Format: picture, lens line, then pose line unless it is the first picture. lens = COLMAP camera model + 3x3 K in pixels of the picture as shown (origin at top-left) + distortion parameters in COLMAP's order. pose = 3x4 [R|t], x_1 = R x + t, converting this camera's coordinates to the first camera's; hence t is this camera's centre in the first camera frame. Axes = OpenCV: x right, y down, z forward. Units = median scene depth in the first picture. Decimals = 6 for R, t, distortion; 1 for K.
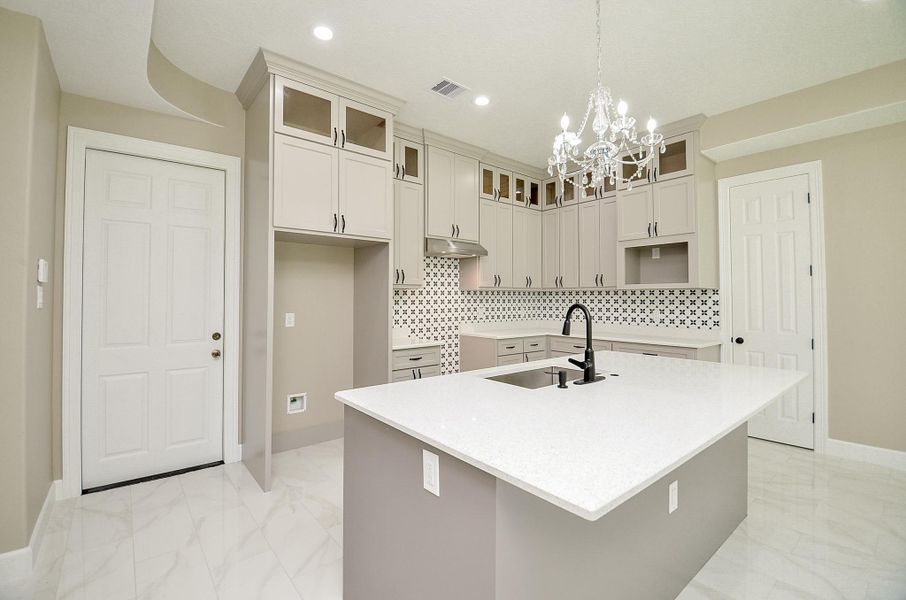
lens RADIAL K [[388.9, 0, 437.7], [0, 388.9, 288.2], [0, 0, 1]] dist [-0.018690, -0.000647]
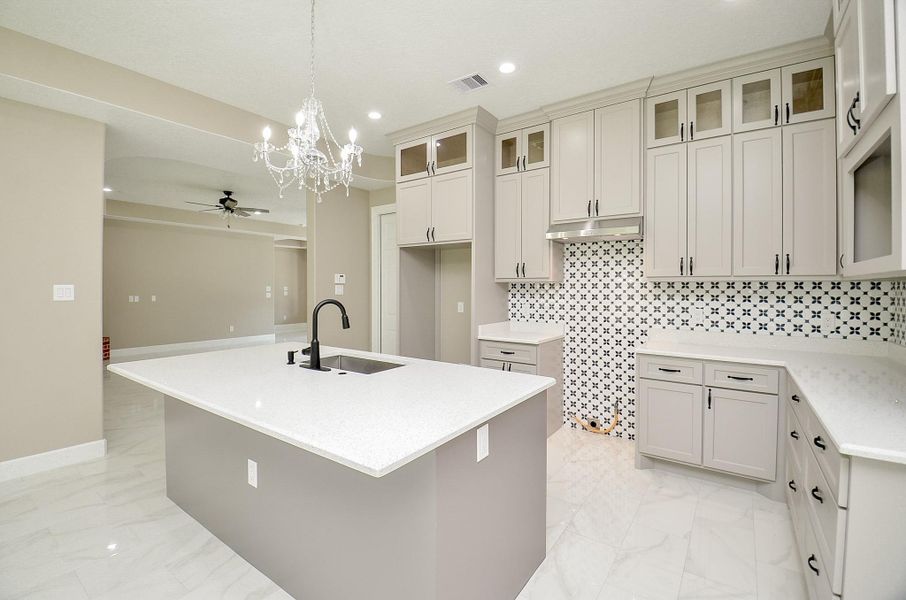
lens RADIAL K [[397.5, 0, 443.0], [0, 397.5, 286.8], [0, 0, 1]] dist [-0.003785, -0.004866]
pose [[0.263831, 0.000441, -0.964569, 0.771224], [0.020132, 0.999780, 0.005963, 0.002825], [0.964359, -0.020992, 0.263764, 0.497472]]
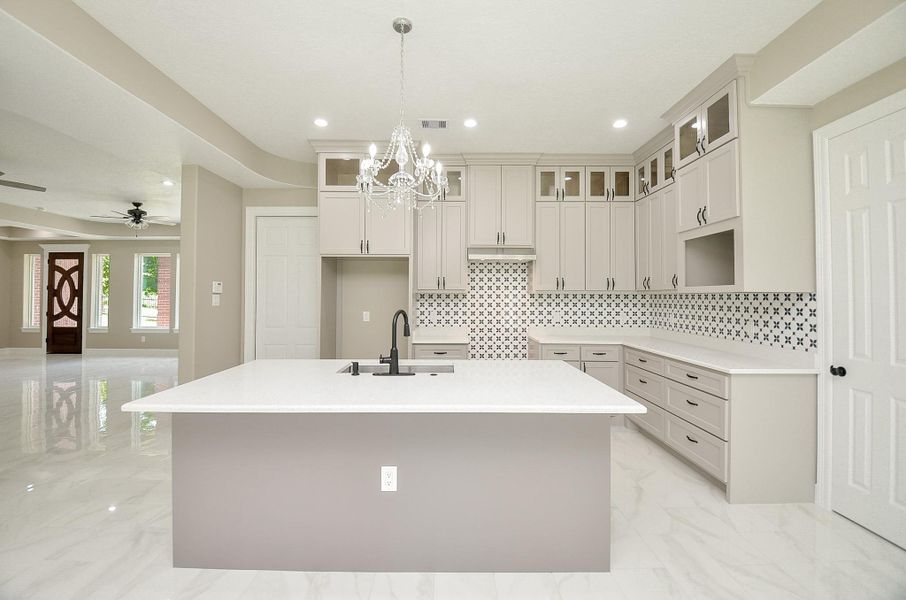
lens RADIAL K [[397.5, 0, 445.7], [0, 397.5, 289.0], [0, 0, 1]] dist [-0.003785, -0.004866]
pose [[0.785574, -0.009040, -0.618702, 0.614095], [0.010966, 0.999940, -0.000686, -0.009905], [0.618671, -0.006246, 0.785626, 0.051661]]
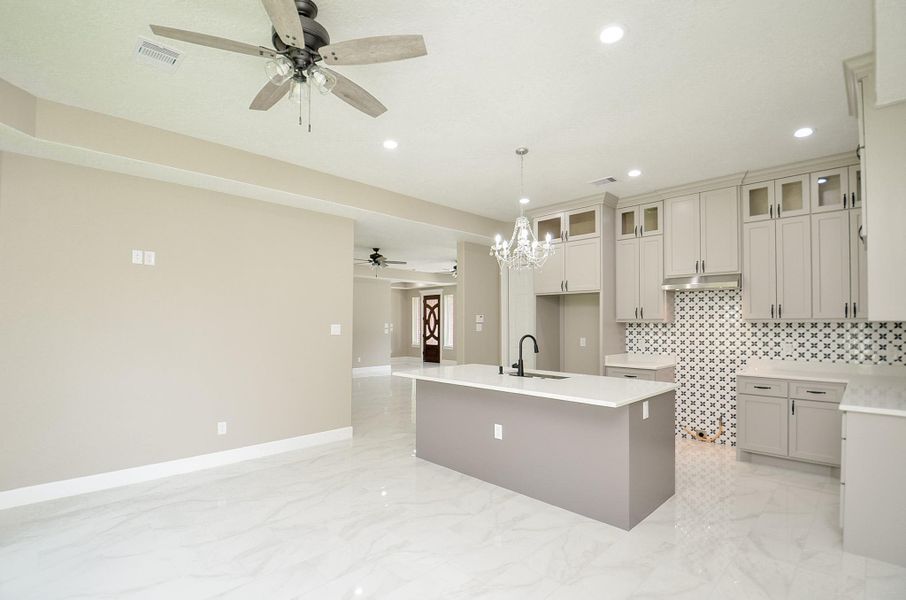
lens RADIAL K [[426.5, 0, 432.0], [0, 426.5, 315.3], [0, 0, 1]] dist [-0.021365, -0.001985]
pose [[0.079932, -0.017376, -0.996649, 1.158883], [0.021627, 0.999643, -0.015694, -0.014048], [0.996566, -0.020300, 0.080279, 0.185814]]
